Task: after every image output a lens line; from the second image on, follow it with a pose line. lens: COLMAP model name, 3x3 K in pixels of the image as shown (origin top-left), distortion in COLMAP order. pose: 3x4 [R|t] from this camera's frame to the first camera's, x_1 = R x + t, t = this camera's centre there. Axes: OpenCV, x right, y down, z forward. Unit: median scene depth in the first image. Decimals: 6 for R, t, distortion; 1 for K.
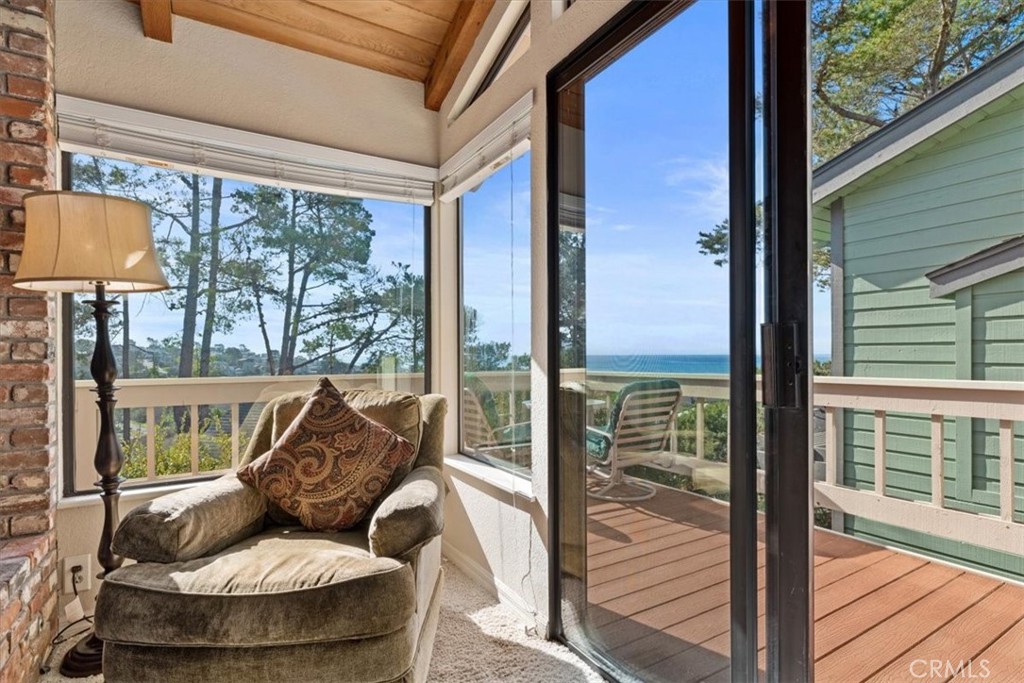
lens RADIAL K [[500.8, 0, 511.8], [0, 500.8, 354.4], [0, 0, 1]] dist [-0.000906, 0.002080]
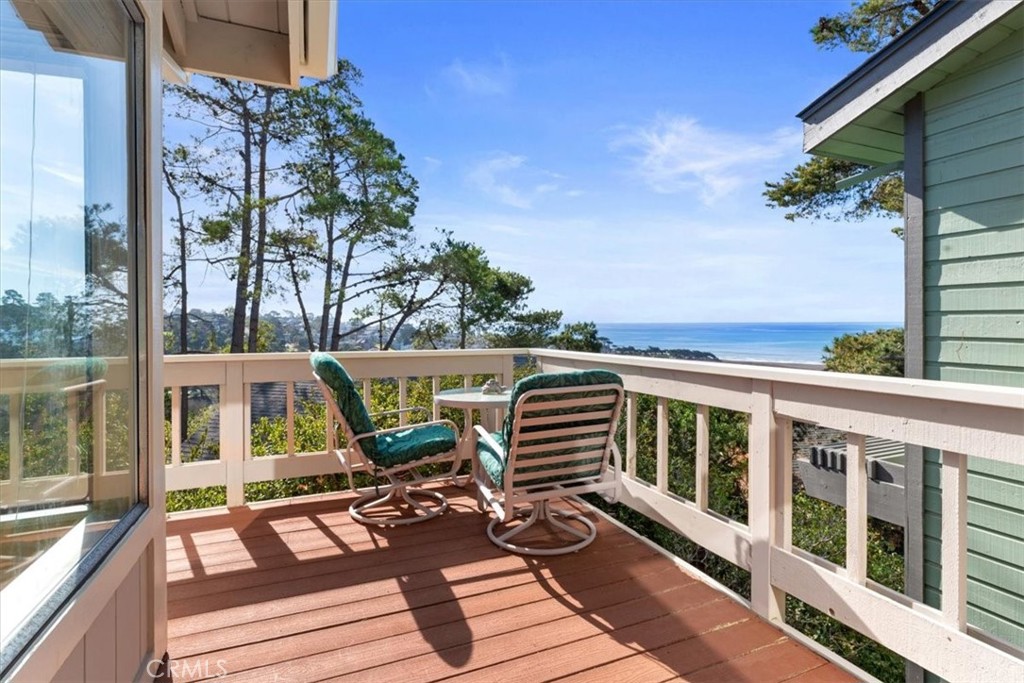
lens RADIAL K [[500.8, 0, 511.1], [0, 500.8, 322.7], [0, 0, 1]] dist [-0.000906, 0.002080]
pose [[0.989358, 0.000234, -0.145503, 0.067299], [-0.000085, 0.999999, 0.001033, -0.002304], [0.145503, -0.001009, 0.989357, 0.080996]]
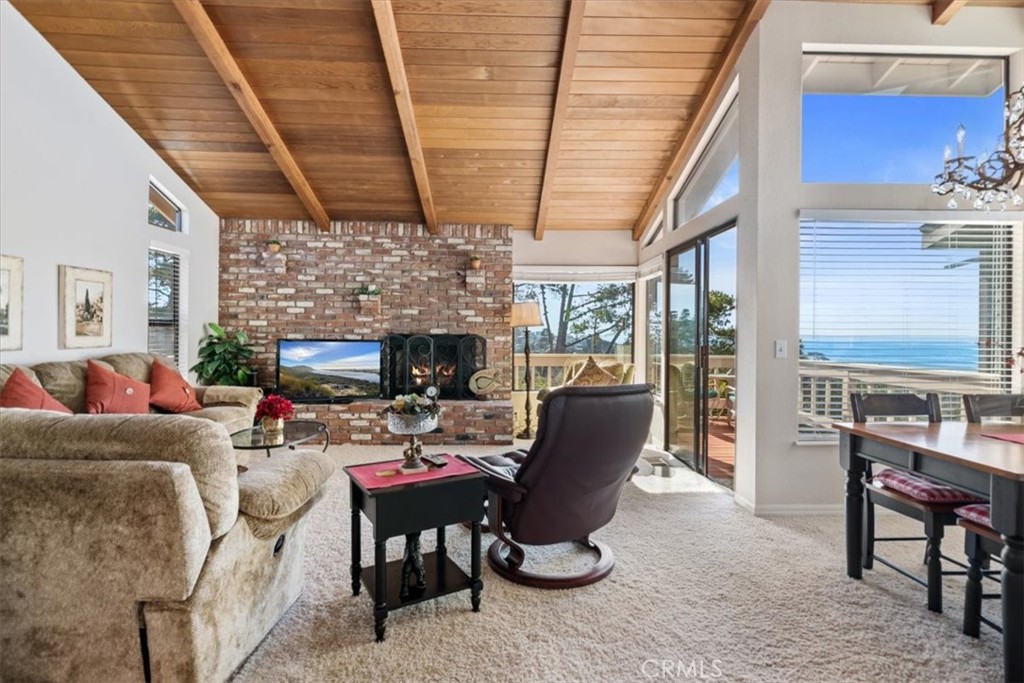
lens RADIAL K [[500.8, 0, 517.0], [0, 500.8, 334.0], [0, 0, 1]] dist [-0.000906, 0.002080]
pose [[0.876497, 0.010438, -0.481294, 0.076524], [-0.009595, 0.999945, 0.004212, -0.010338], [0.481311, 0.000926, 0.876549, -0.205752]]
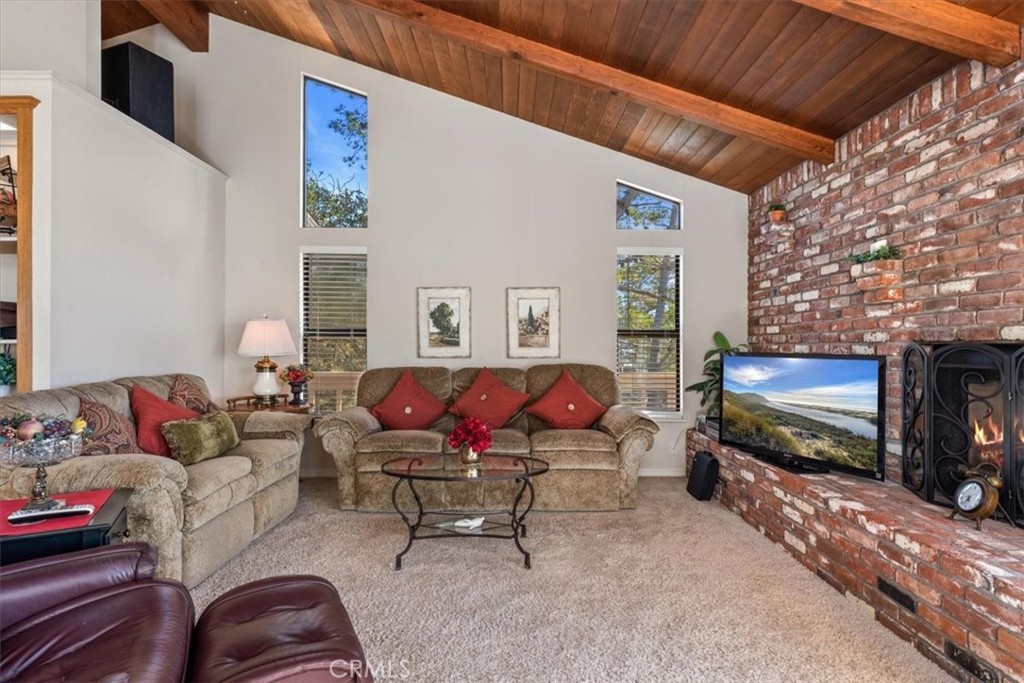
lens RADIAL K [[530.1, 0, 519.8], [0, 530.1, 344.9], [0, 0, 1]] dist [0.004179, 0.001067]
pose [[-0.498814, -0.000625, -0.866709, 0.033191], [0.002223, 0.999996, -0.002000, -0.007212], [0.866706, -0.002924, -0.498810, 0.037461]]
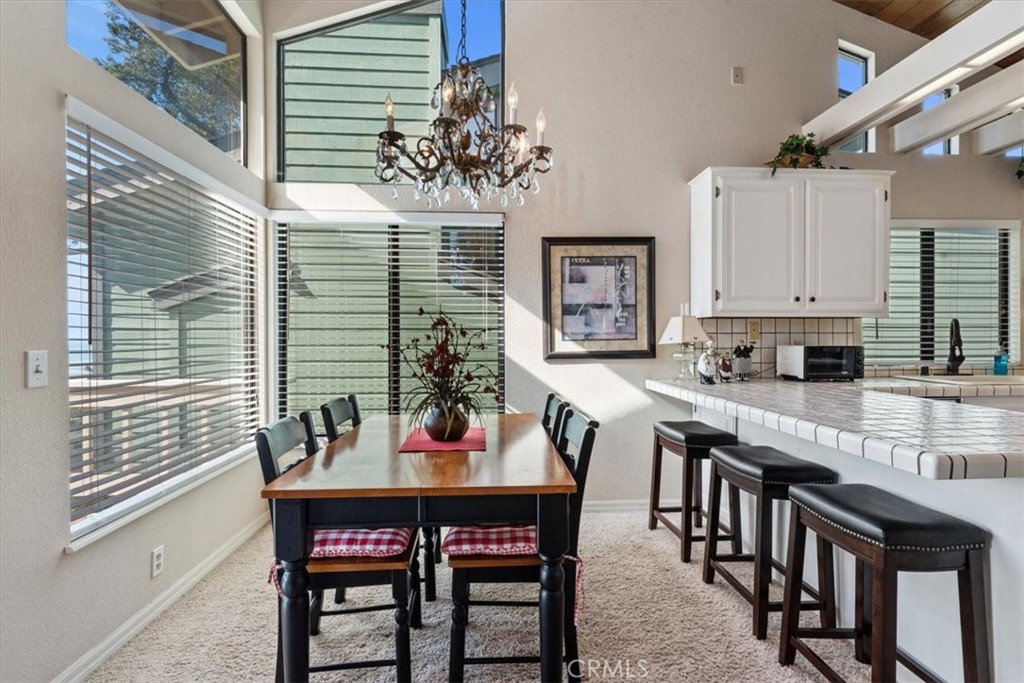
lens RADIAL K [[500.8, 0, 513.3], [0, 500.8, 335.3], [0, 0, 1]] dist [-0.000906, 0.002080]
pose [[0.454554, 0.006094, 0.890698, 0.028720], [-0.000135, 0.999977, -0.006773, -0.010331], [-0.890719, 0.002958, 0.454545, -0.105675]]
